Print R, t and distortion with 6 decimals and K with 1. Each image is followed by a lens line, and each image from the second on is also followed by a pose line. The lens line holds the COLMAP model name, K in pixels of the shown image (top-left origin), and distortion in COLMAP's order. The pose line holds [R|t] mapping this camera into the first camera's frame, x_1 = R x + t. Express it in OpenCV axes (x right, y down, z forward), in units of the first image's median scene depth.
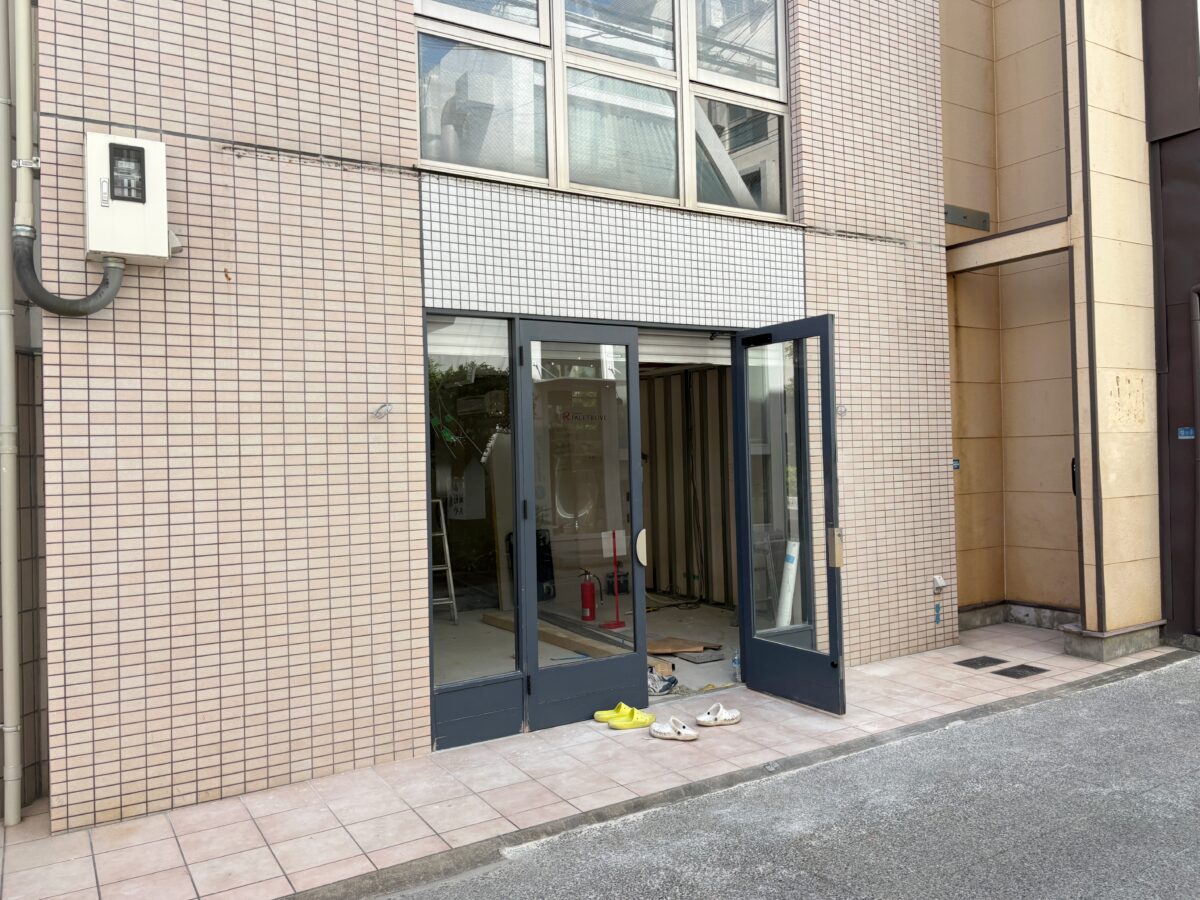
lens RADIAL K [[914.8, 0, 618.6], [0, 914.8, 444.9], [0, 0, 1]] dist [0.008303, 0.005507]
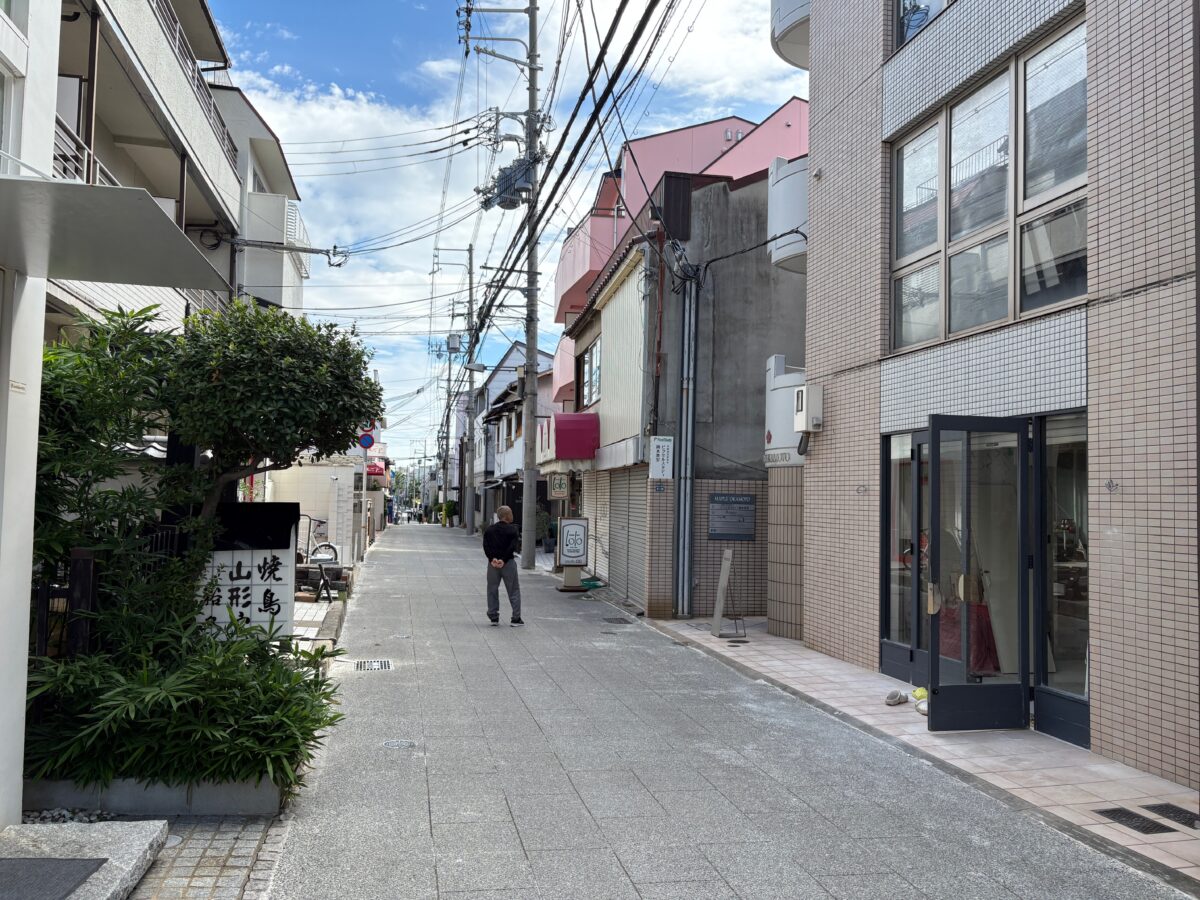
lens RADIAL K [[902.4, 0, 594.9], [0, 902.4, 453.6], [0, 0, 1]] dist [0.004193, -0.003631]
pose [[-0.337653, -0.026343, -0.940902, 1.624511], [-0.002396, 0.999629, -0.027127, -0.054068], [0.941268, -0.006905, -0.337591, 1.016073]]
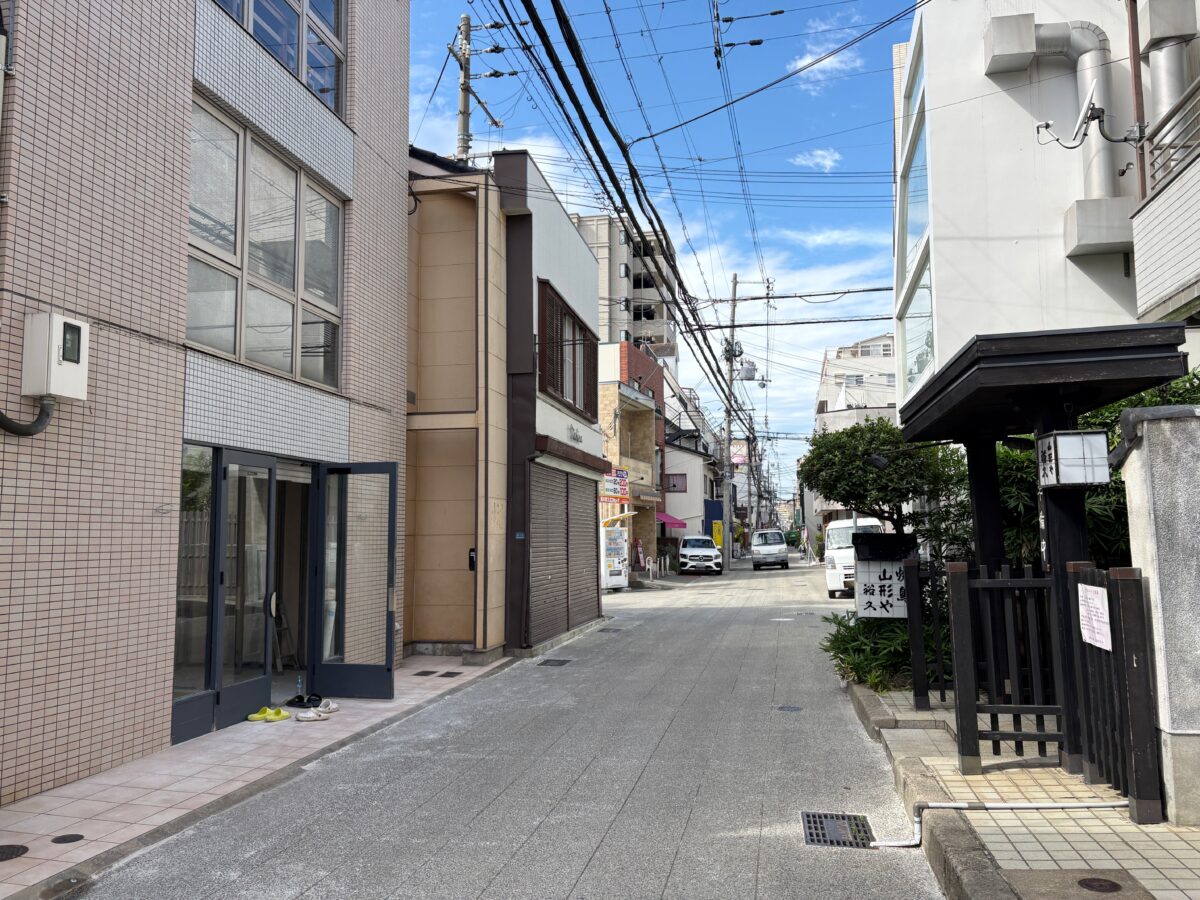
lens RADIAL K [[902.4, 0, 594.9], [0, 902.4, 453.6], [0, 0, 1]] dist [0.004193, -0.003631]
pose [[0.693767, 0.087901, 0.714815, -0.748127], [-0.018815, 0.994397, -0.104021, 0.012124], [-0.719954, 0.058717, 0.691534, -0.457709]]
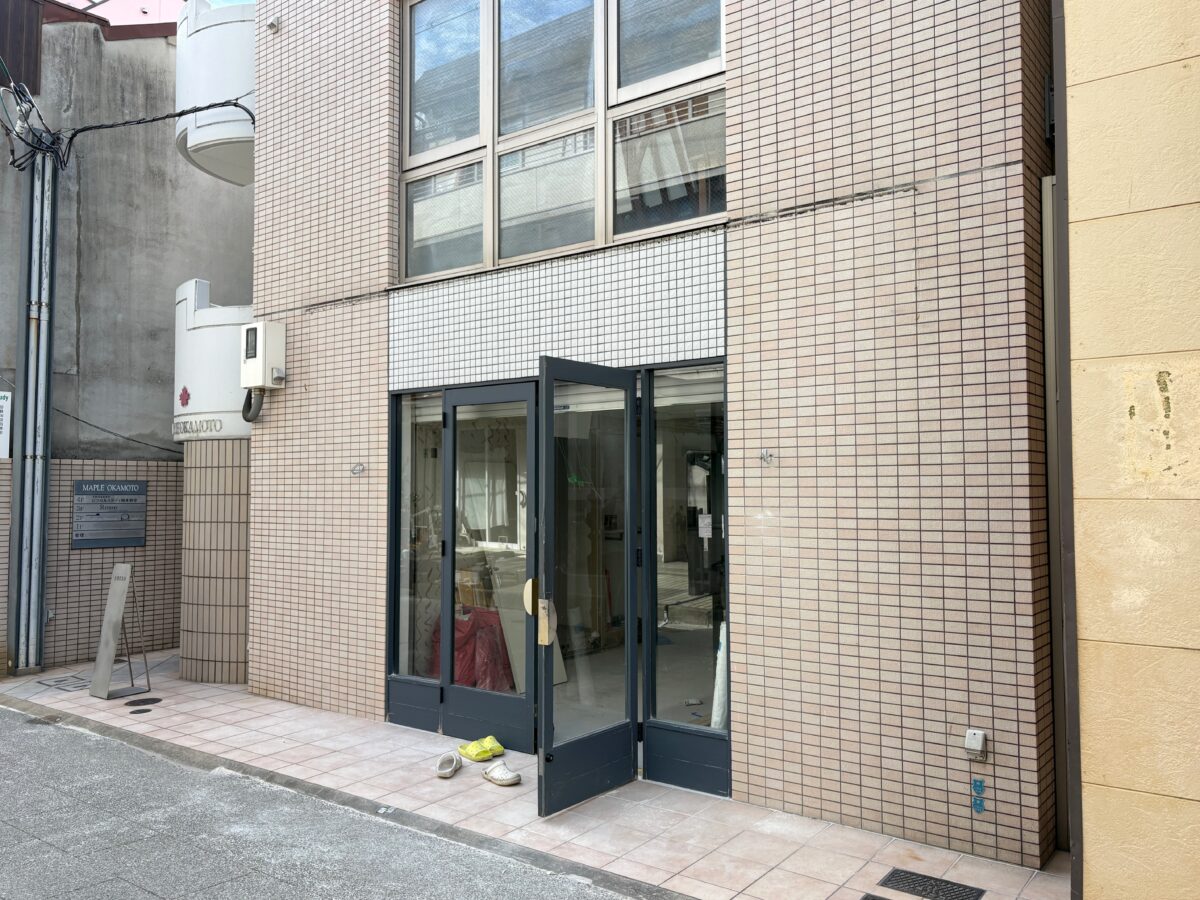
lens RADIAL K [[929.4, 0, 591.0], [0, 929.4, 455.9], [0, 0, 1]] dist [0.044345, -0.054919]
pose [[0.352435, -0.010970, -0.935772, 1.118804], [0.000466, 0.999933, -0.011546, -0.036175], [0.935836, 0.003634, 0.352417, 0.752583]]
